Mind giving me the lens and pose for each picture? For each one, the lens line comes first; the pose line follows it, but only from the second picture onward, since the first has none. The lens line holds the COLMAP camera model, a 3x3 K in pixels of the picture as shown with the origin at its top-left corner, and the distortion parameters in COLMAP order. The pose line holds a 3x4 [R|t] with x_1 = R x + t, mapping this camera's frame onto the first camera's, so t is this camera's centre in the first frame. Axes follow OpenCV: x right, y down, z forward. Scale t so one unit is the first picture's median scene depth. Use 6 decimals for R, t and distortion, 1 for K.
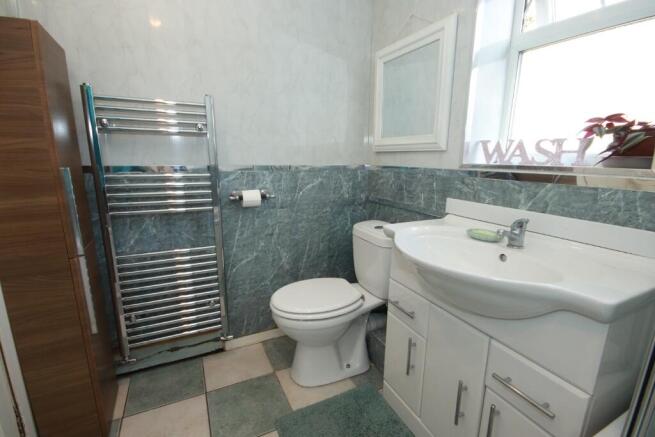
lens RADIAL K [[302.1, 0, 327.1], [0, 302.1, 222.6], [0, 0, 1]] dist [-0.001519, -0.000935]
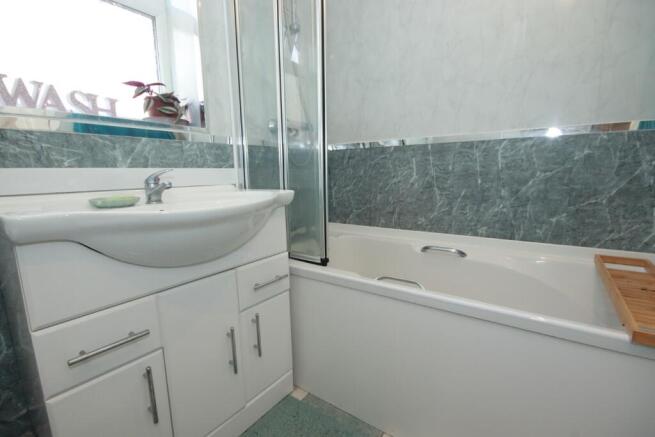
lens RADIAL K [[302.1, 0, 328.5], [0, 302.1, 219.5], [0, 0, 1]] dist [-0.001519, -0.000935]
pose [[-0.452902, -0.154767, 0.878025, -0.461972], [0.192828, 0.944504, 0.265950, -0.018351], [-0.870458, 0.289757, -0.397924, 0.884703]]
